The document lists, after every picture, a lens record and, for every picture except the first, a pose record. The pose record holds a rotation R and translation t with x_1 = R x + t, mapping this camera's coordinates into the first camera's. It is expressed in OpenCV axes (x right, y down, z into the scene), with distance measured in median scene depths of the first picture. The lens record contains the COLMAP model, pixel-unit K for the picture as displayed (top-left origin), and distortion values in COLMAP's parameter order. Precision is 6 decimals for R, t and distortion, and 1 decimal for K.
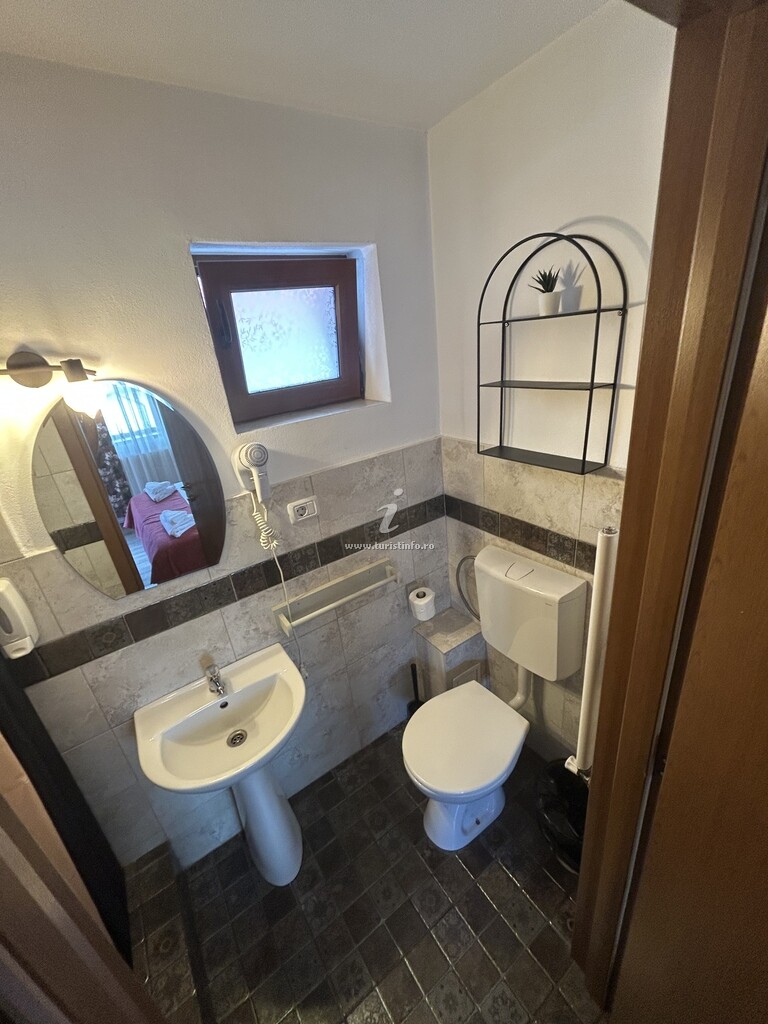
lens RADIAL K [[412.8, 0, 382.9], [0, 412.8, 512.8], [0, 0, 1]] dist [-0.001923, 0.000887]
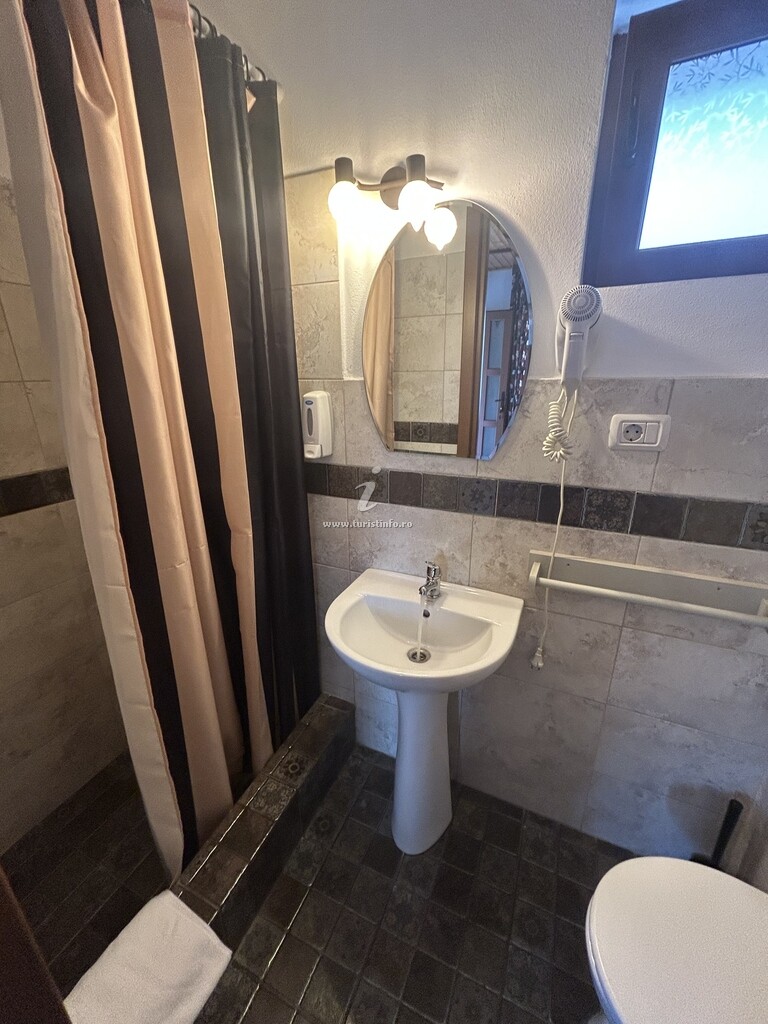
lens RADIAL K [[412.8, 0, 380.3], [0, 412.8, 511.4], [0, 0, 1]] dist [-0.001923, 0.000887]
pose [[0.514377, 0.374822, -0.771314, 0.141695], [-0.377082, 0.906665, 0.189126, 0.133912], [0.770211, 0.193566, 0.607706, 0.334752]]
